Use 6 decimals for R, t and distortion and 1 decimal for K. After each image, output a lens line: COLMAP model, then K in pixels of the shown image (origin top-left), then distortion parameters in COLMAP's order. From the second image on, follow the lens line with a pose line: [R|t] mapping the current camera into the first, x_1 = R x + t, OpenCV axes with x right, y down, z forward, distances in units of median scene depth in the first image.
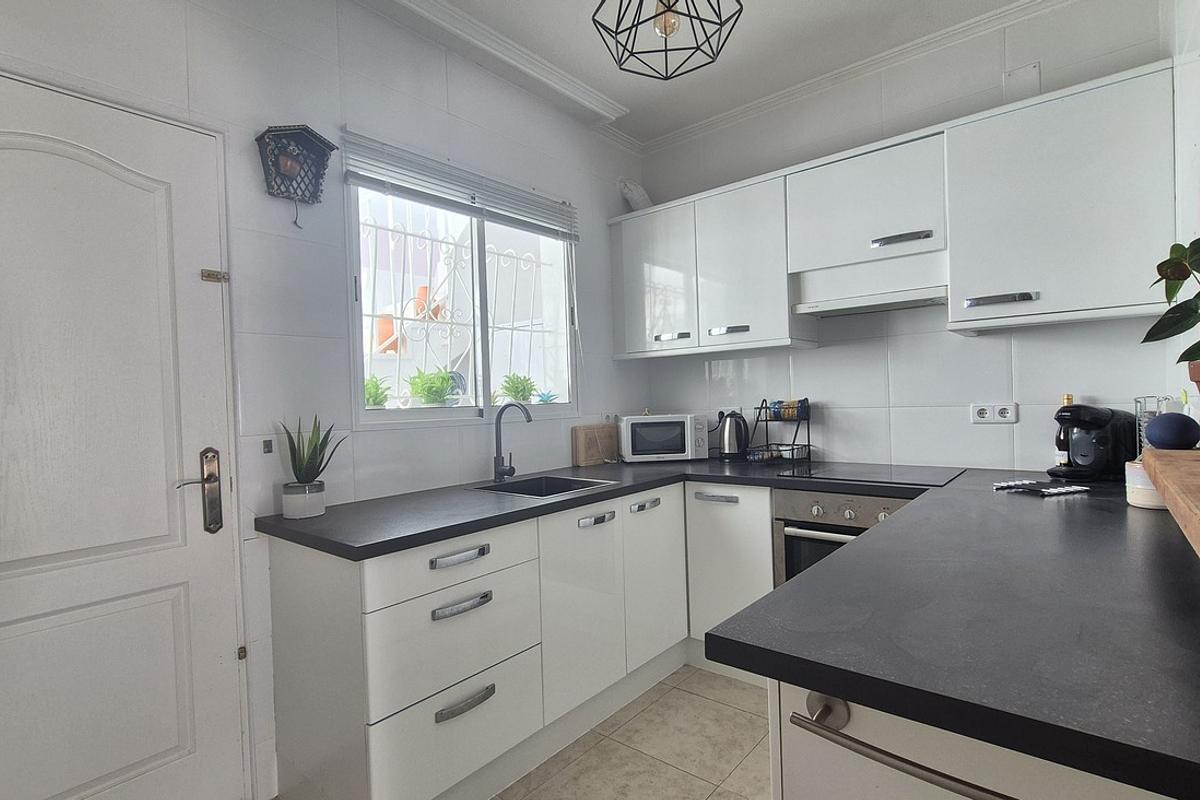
lens RADIAL K [[586.5, 0, 600.1], [0, 586.5, 402.3], [0, 0, 1]] dist [0.002419, 0.000342]
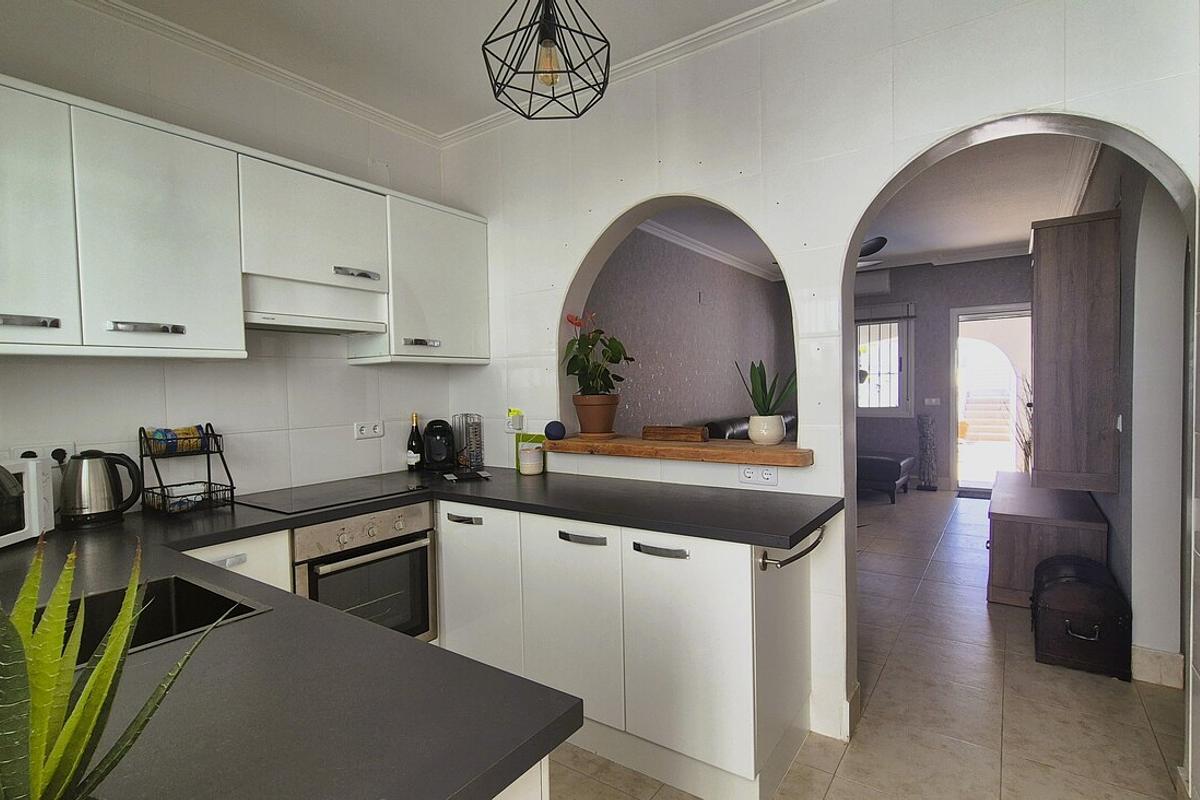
lens RADIAL K [[586.5, 0, 600.9], [0, 586.5, 401.4], [0, 0, 1]] dist [0.002419, 0.000342]
pose [[-0.080475, 0.006950, 0.996732, -0.540109], [0.031947, 0.999480, -0.004390, -0.018600], [-0.996245, 0.031489, -0.080655, 0.569482]]
